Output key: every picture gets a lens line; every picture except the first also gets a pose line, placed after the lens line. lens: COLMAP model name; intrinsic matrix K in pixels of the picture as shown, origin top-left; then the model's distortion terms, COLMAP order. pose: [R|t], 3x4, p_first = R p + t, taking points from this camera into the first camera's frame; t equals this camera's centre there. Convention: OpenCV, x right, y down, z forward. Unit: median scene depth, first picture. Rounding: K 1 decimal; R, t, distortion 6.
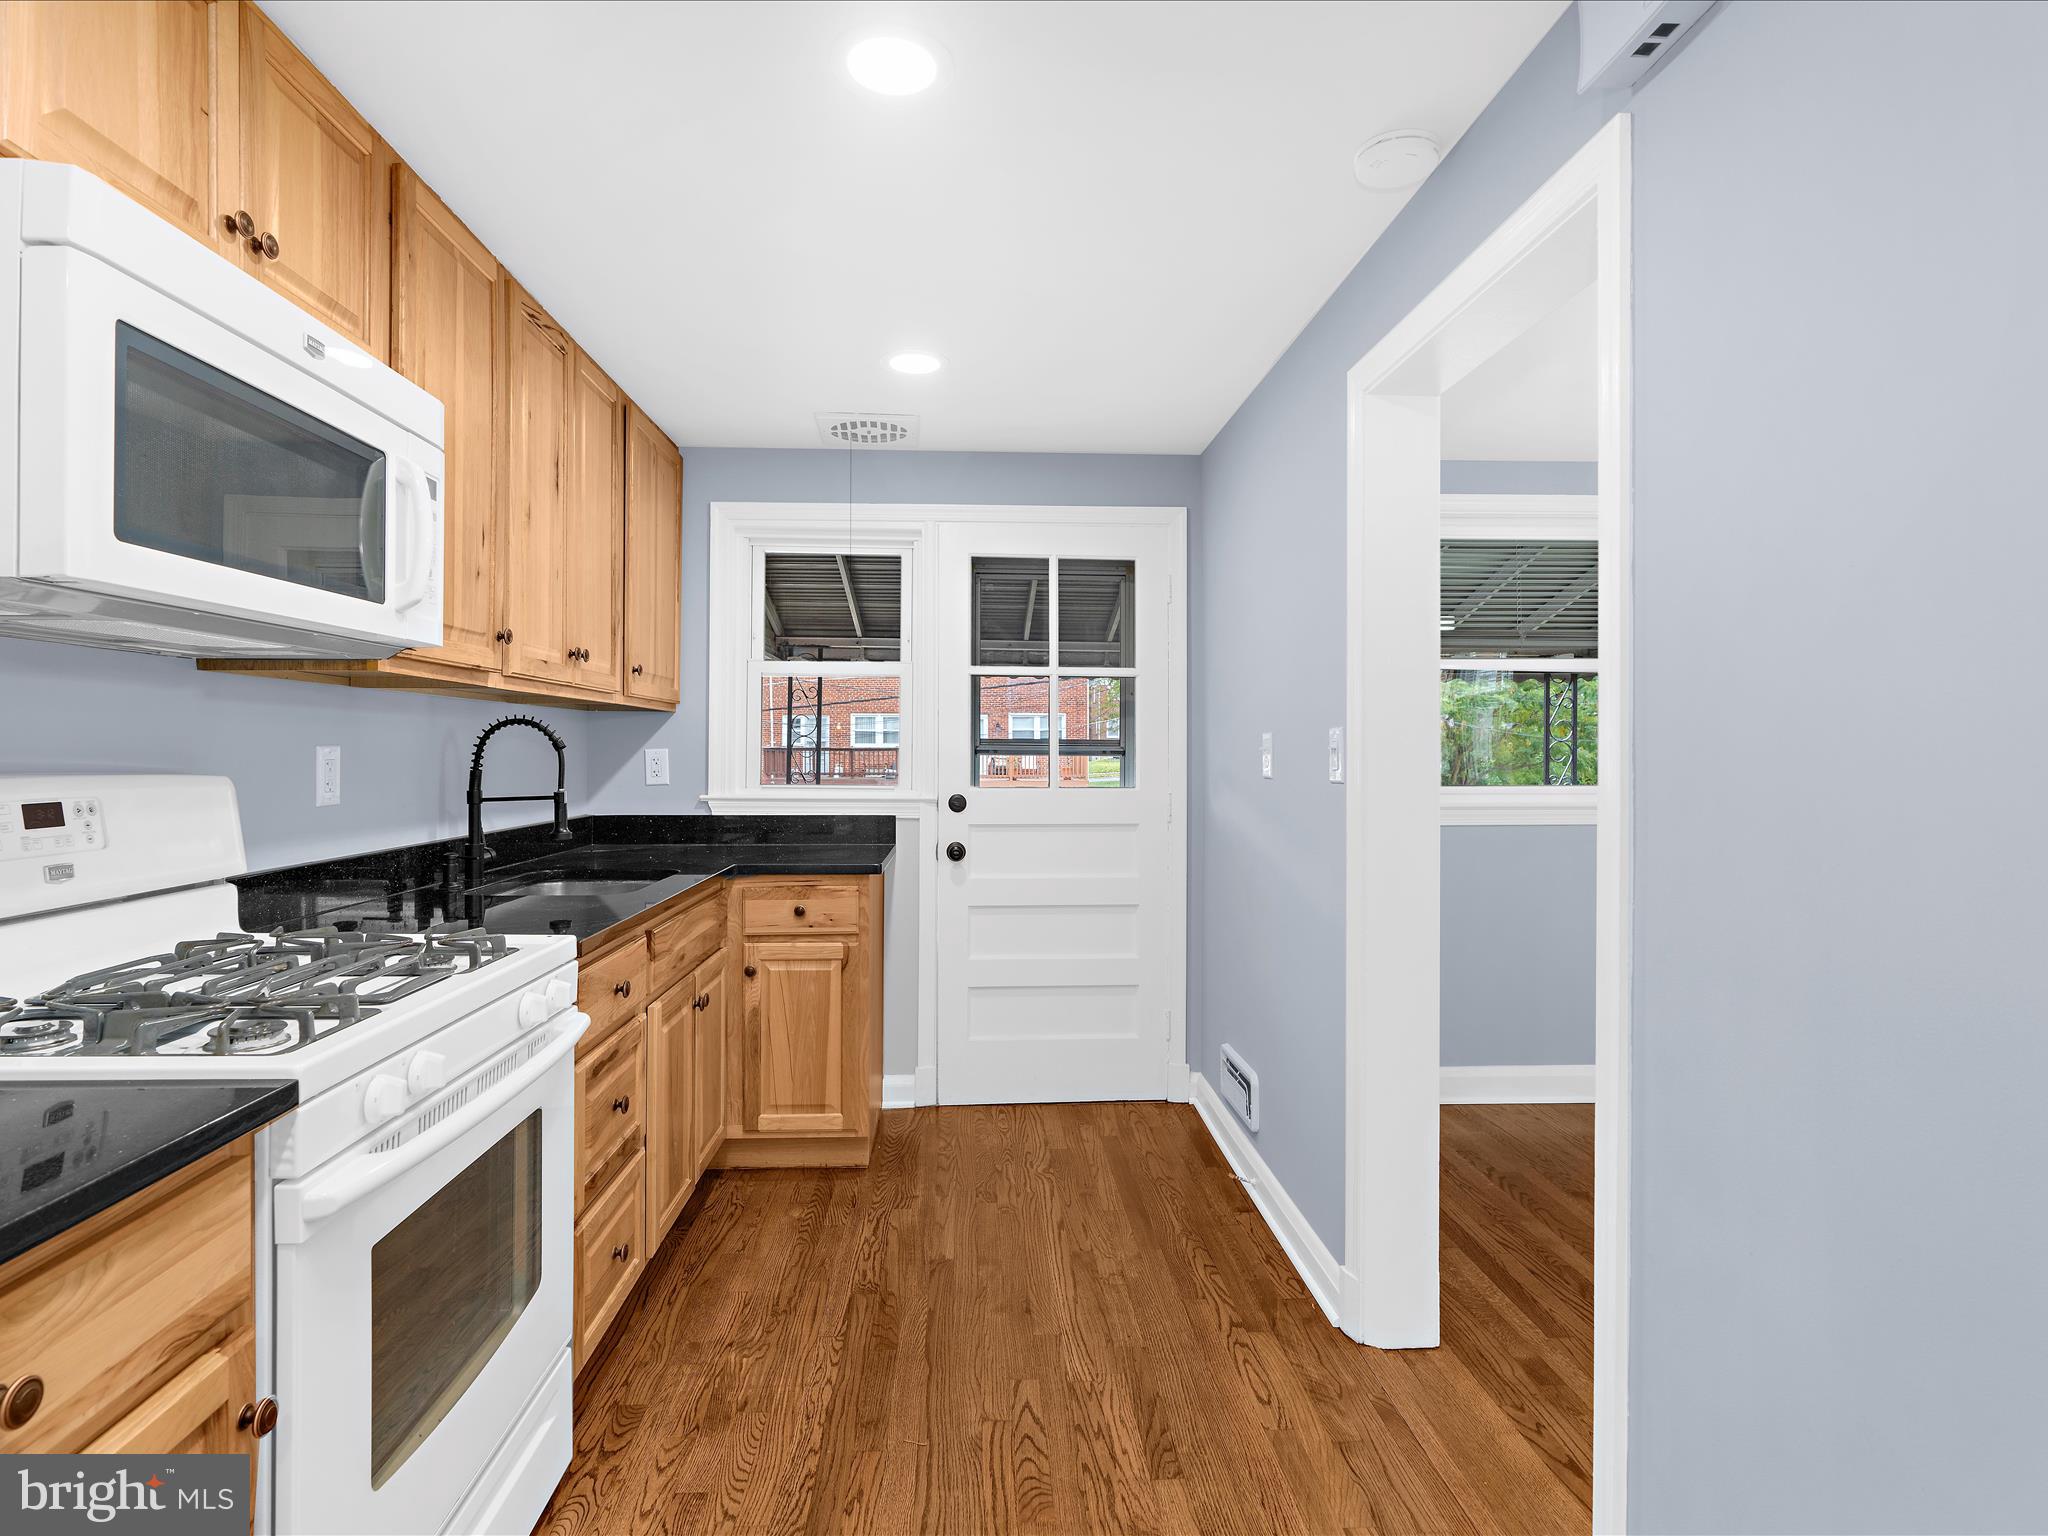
lens RADIAL K [[1048.5, 0, 1010.2], [0, 1048.5, 745.6], [0, 0, 1]] dist [-0.014280, 0.000269]
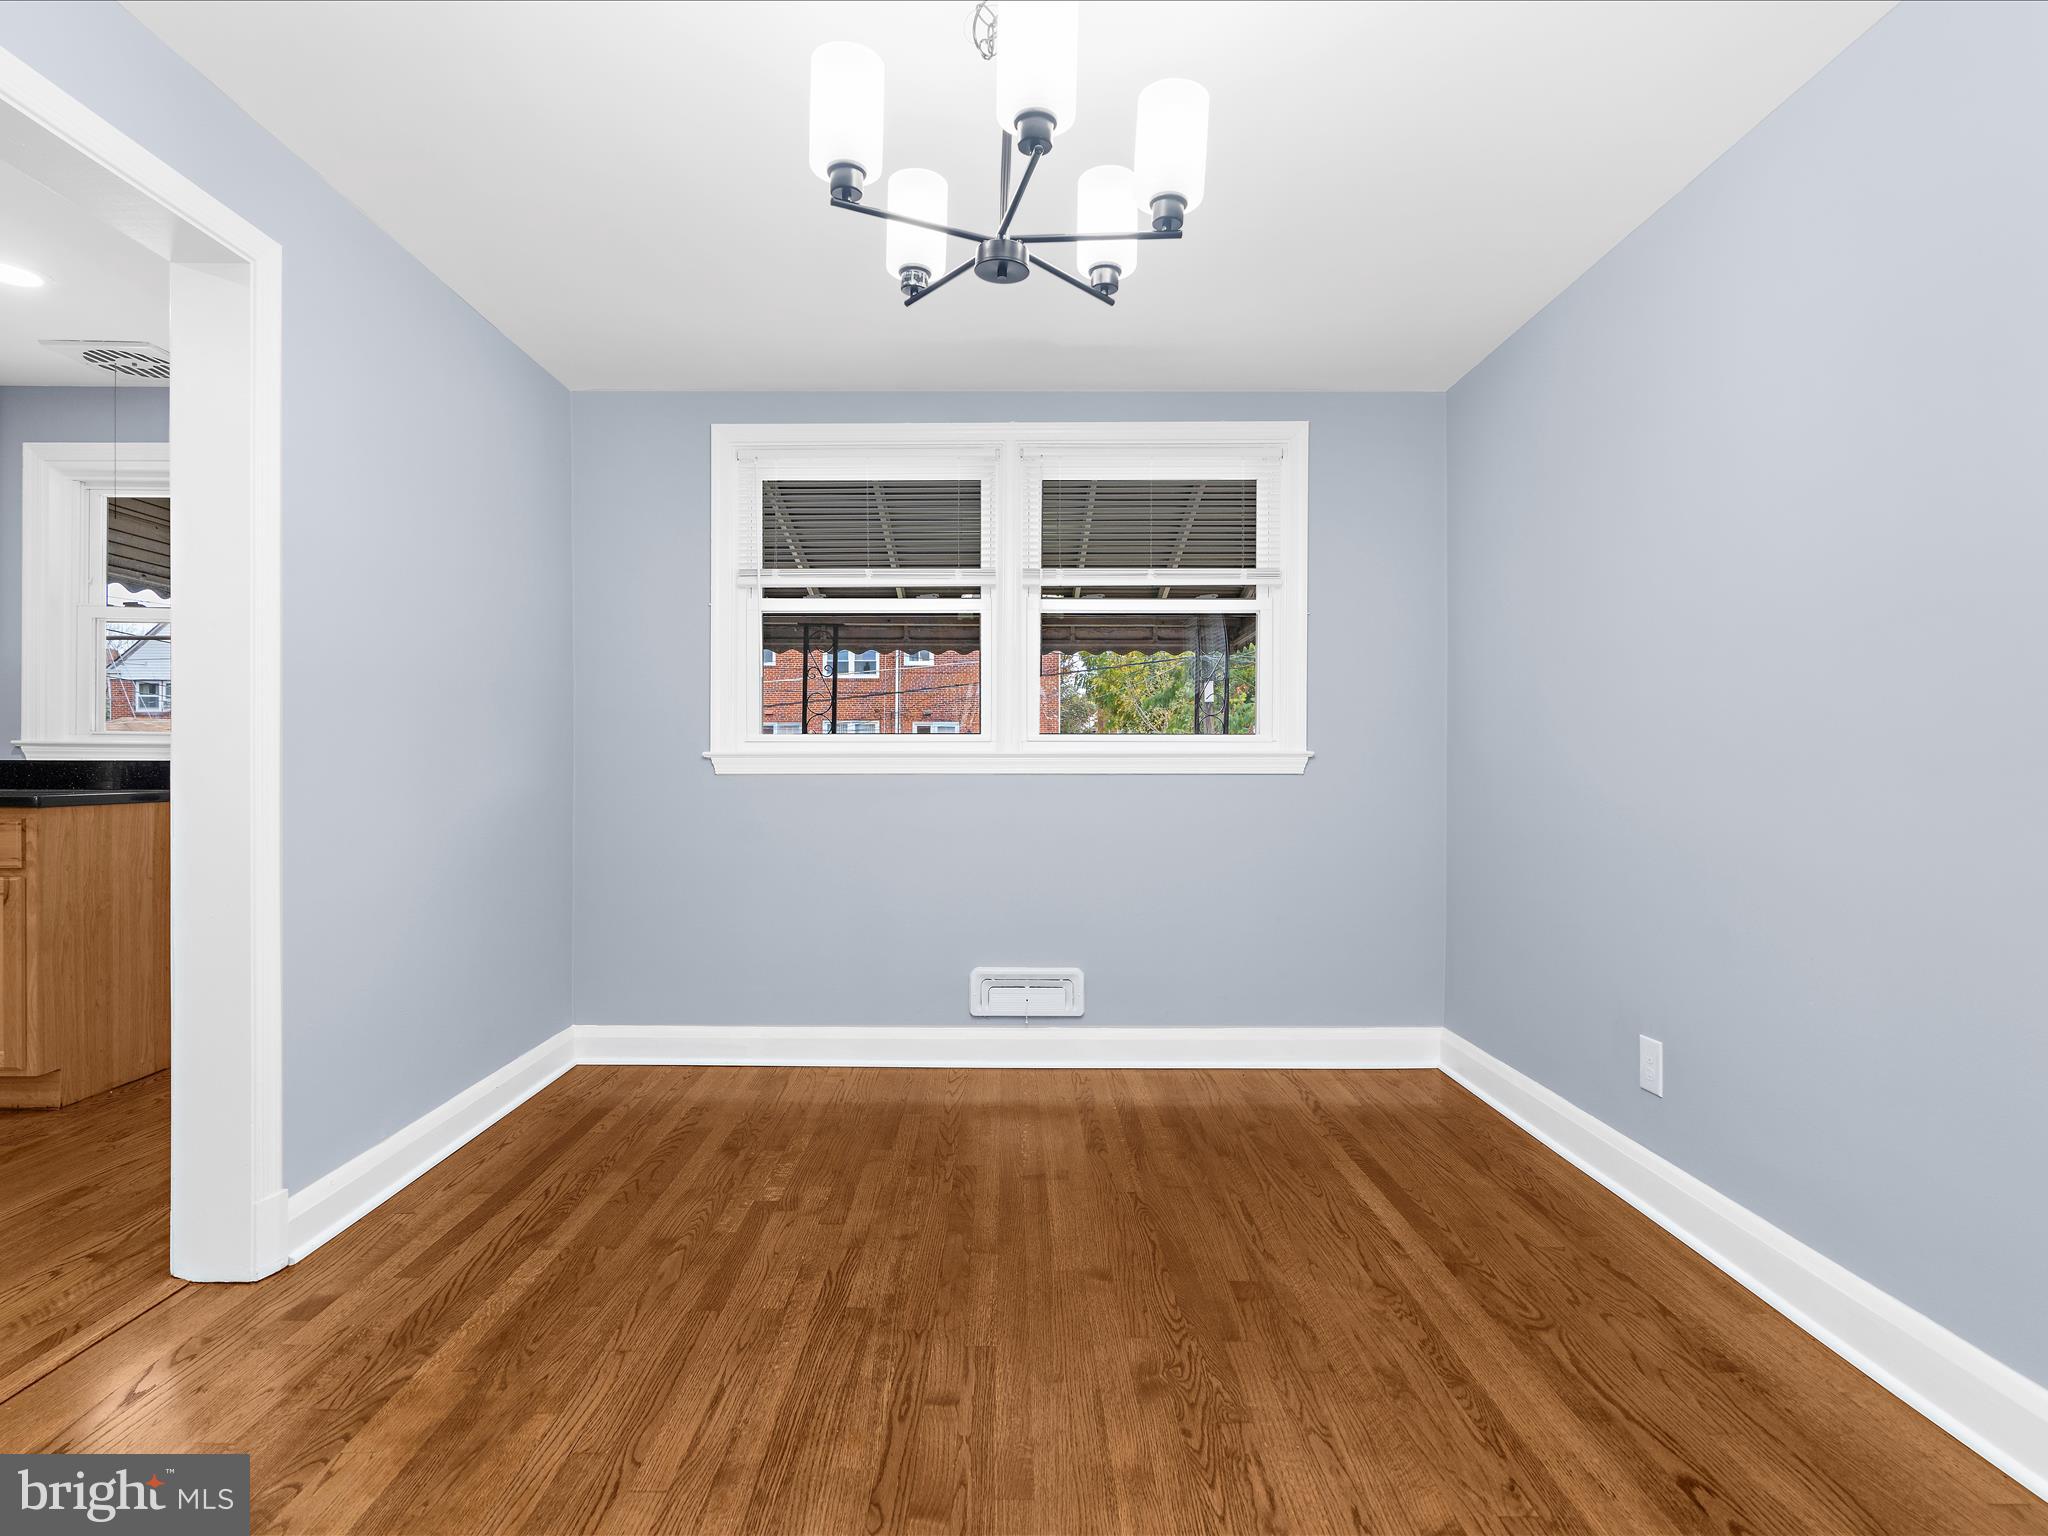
lens RADIAL K [[1052.1, 0, 1023.2], [0, 1052.1, 753.9], [0, 0, 1]] dist [-0.009138, 0.001990]
pose [[0.999124, -0.000835, -0.041849, 0.845001], [0.000690, 0.999994, -0.003477, 0.077825], [0.041852, 0.003445, 0.999118, 0.062775]]
